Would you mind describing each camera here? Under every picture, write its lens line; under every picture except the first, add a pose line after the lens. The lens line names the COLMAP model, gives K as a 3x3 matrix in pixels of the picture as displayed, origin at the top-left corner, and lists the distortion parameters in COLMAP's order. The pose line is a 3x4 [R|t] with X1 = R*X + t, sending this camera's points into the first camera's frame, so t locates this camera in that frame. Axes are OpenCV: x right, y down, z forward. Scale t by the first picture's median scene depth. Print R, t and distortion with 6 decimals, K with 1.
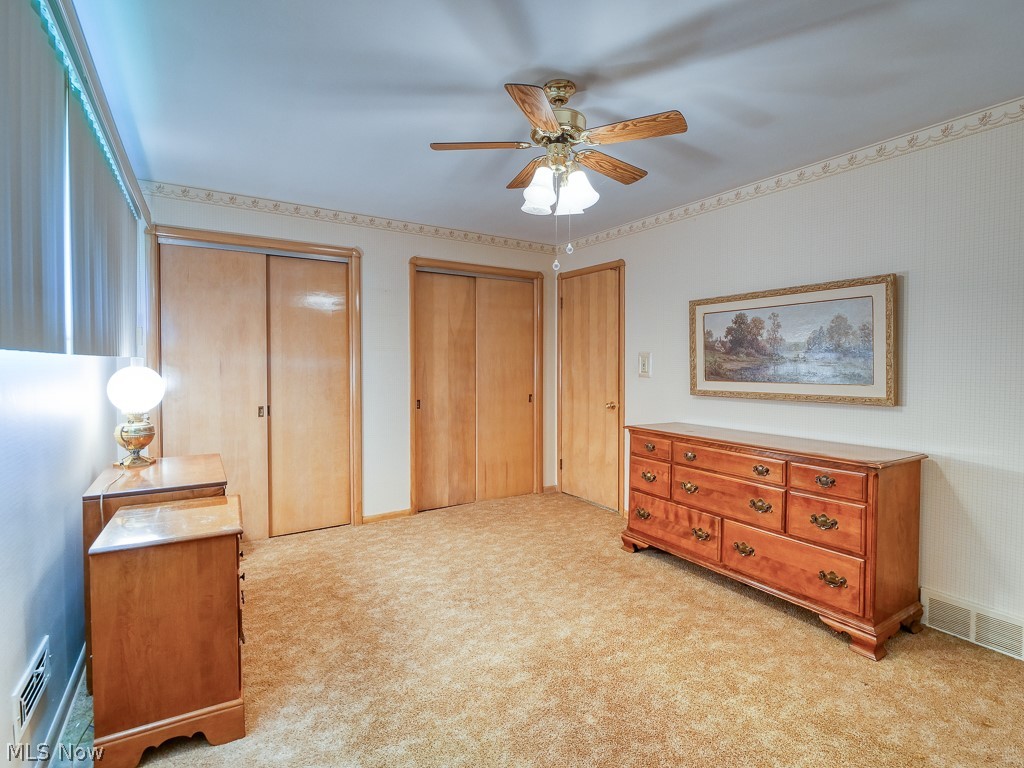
lens RADIAL K [[506.2, 0, 518.2], [0, 506.2, 371.0], [0, 0, 1]] dist [-0.006293, -0.002232]
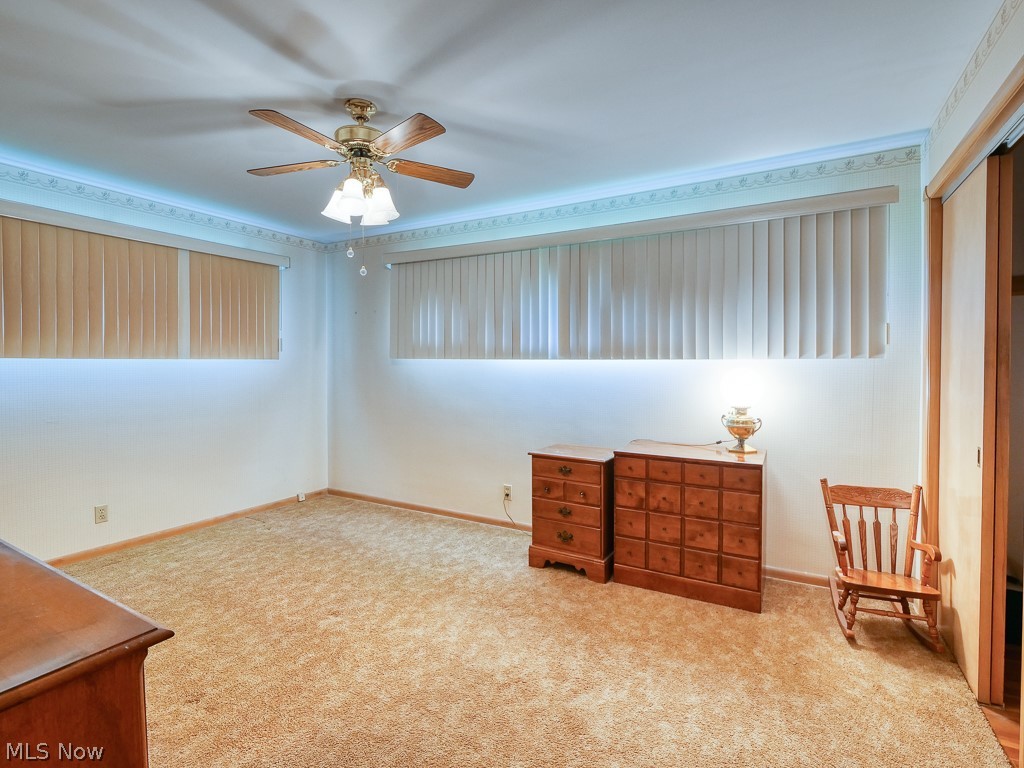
lens RADIAL K [[506.2, 0, 518.2], [0, 506.2, 371.0], [0, 0, 1]] dist [-0.006293, -0.002232]
pose [[-0.885174, 0.008134, -0.465189, 0.219809], [-0.007911, 0.999439, 0.032529, -0.029920], [0.465193, 0.032474, -0.884613, 1.635667]]
